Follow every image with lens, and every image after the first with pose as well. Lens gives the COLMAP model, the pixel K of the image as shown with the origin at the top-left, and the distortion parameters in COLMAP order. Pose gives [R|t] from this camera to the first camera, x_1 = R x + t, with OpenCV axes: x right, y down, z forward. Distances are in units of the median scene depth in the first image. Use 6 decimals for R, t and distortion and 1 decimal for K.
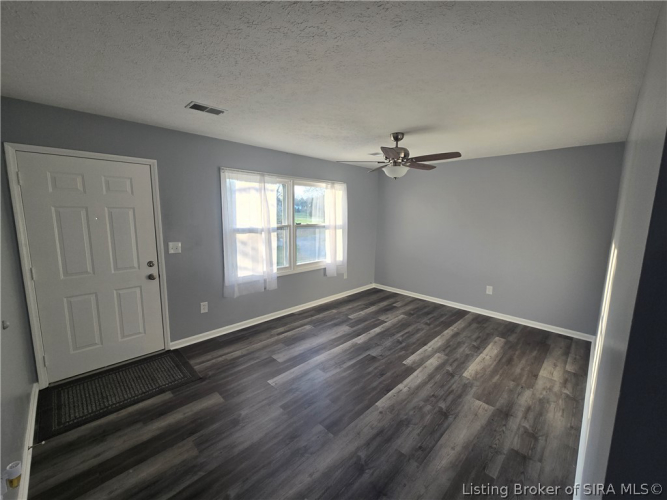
lens RADIAL K [[271.9, 0, 333.5], [0, 271.9, 250.0], [0, 0, 1]] dist [-0.000118, 0.000457]
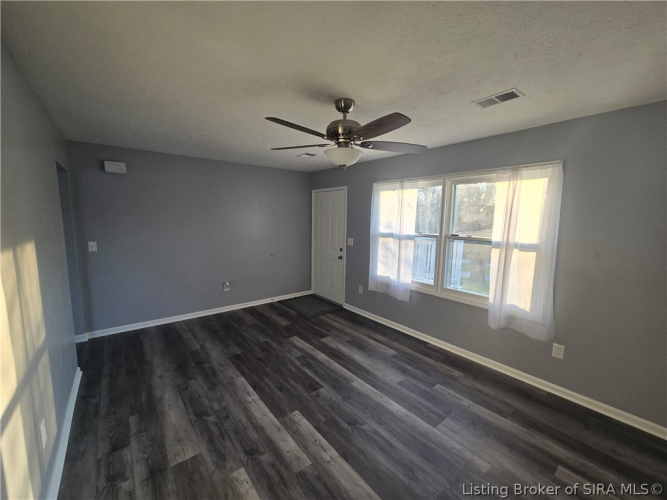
lens RADIAL K [[271.9, 0, 333.5], [0, 271.9, 250.0], [0, 0, 1]] dist [-0.000118, 0.000457]
pose [[-0.108247, 0.105798, -0.988478, 0.804624], [-0.155651, 0.980254, 0.121963, -0.116622], [0.981863, 0.167060, -0.089642, 0.925056]]
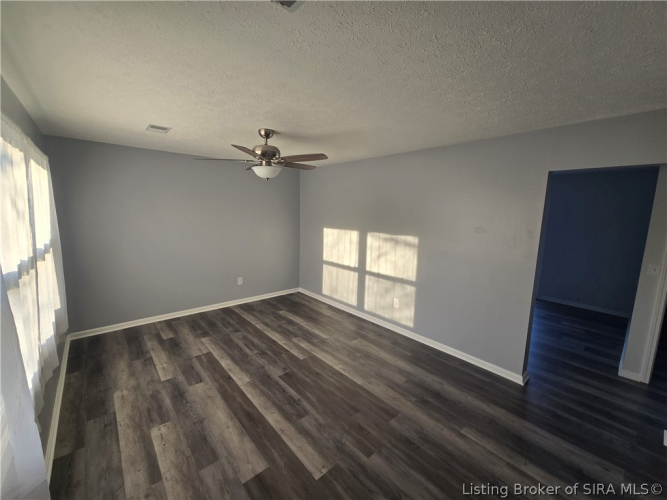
lens RADIAL K [[271.9, 0, 333.5], [0, 271.9, 250.0], [0, 0, 1]] dist [-0.000118, 0.000457]
pose [[0.067019, -0.152650, 0.986005, -0.598363], [0.119728, 0.982317, 0.143941, -0.115203], [-0.990542, 0.108405, 0.084111, 0.628086]]
